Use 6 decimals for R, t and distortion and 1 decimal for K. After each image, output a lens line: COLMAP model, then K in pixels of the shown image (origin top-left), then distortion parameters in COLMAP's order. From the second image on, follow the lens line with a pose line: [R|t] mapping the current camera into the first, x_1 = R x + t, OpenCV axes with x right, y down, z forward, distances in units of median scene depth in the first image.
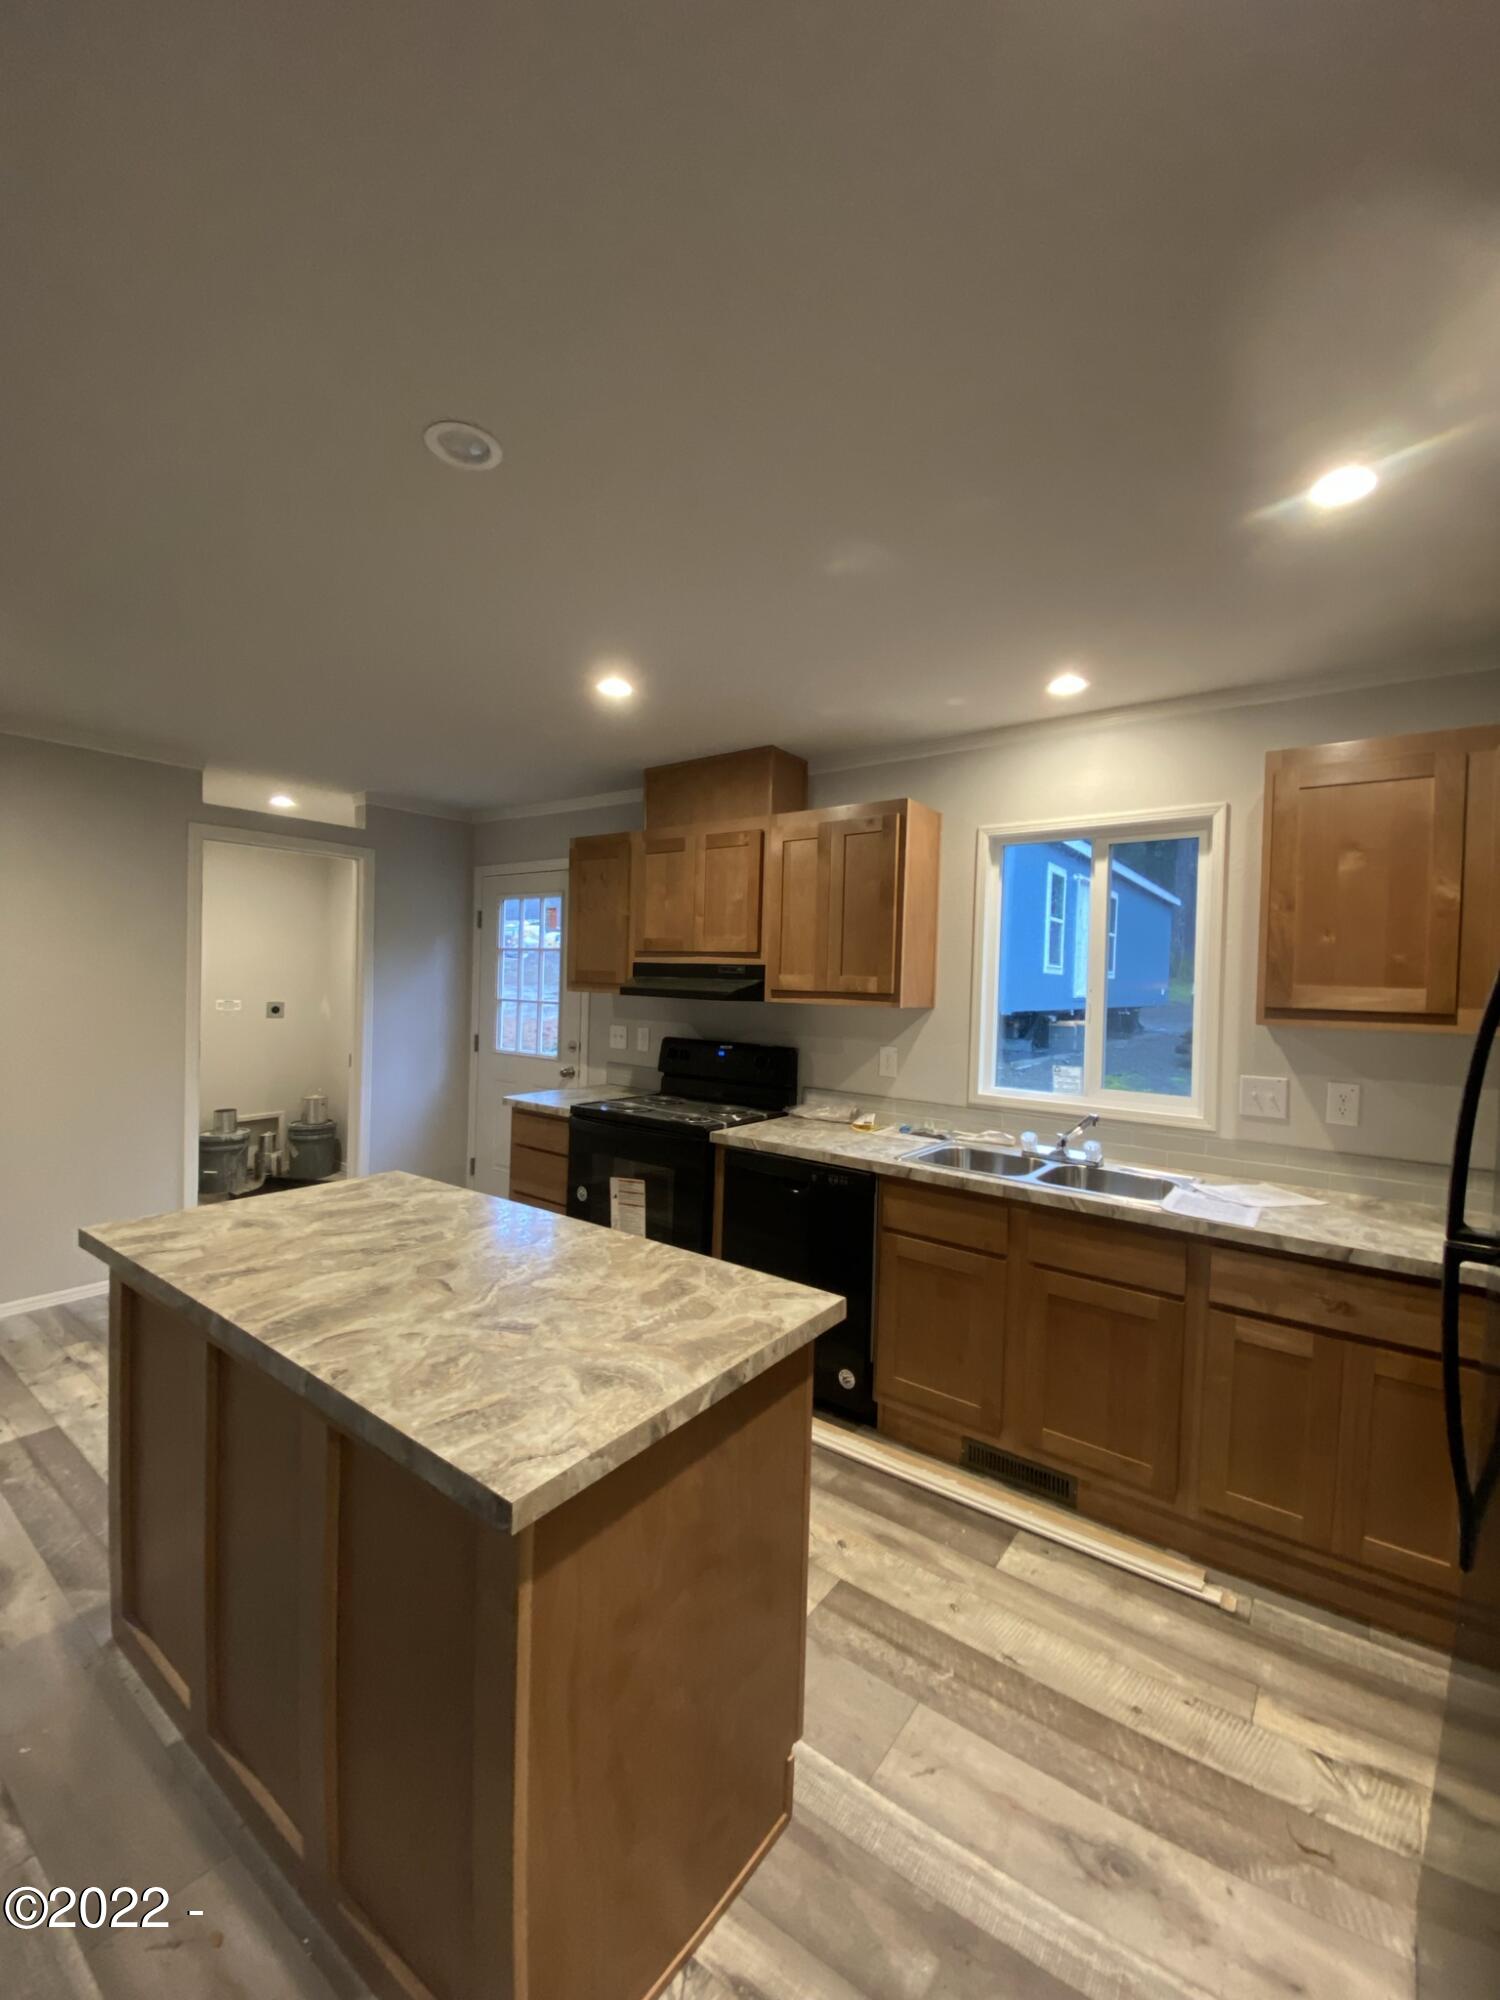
lens RADIAL K [[814.3, 0, 736.0], [0, 814.3, 978.7], [0, 0, 1]] dist [0.002037, -0.007507]
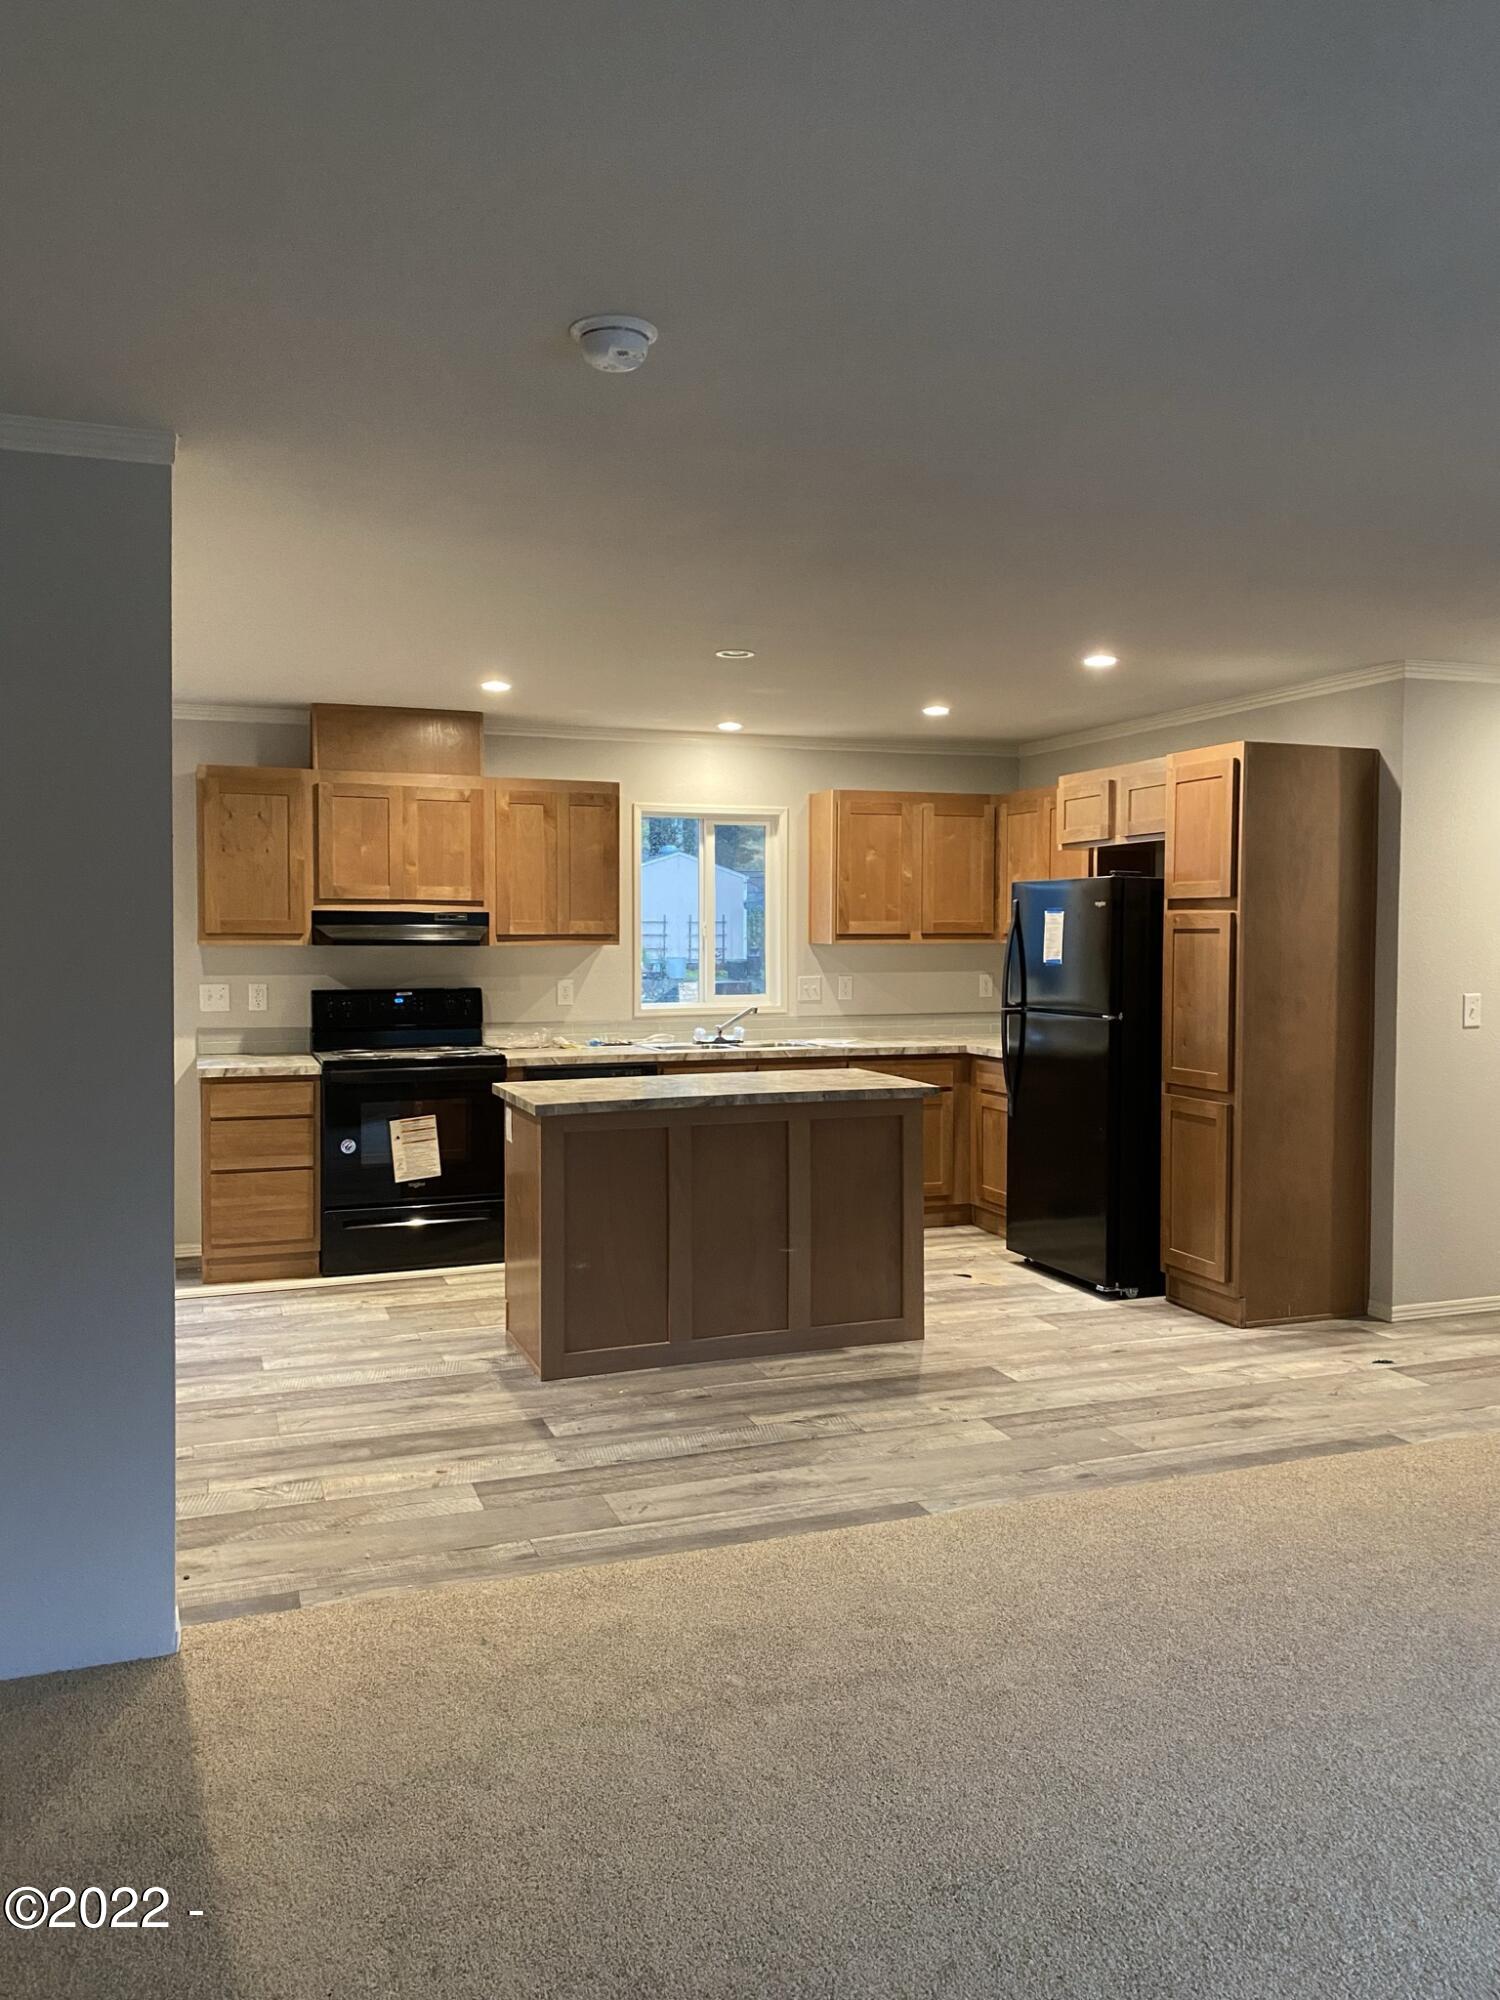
lens RADIAL K [[1561.2, 0, 754.3], [0, 1561.2, 1002.3], [0, 0, 1]] dist [0.047338, -0.041371]
pose [[0.540391, -0.070581, 0.838449, -2.846489], [0.013341, 0.997069, 0.075335, -0.092720], [-0.841308, -0.029525, 0.539749, -0.844804]]
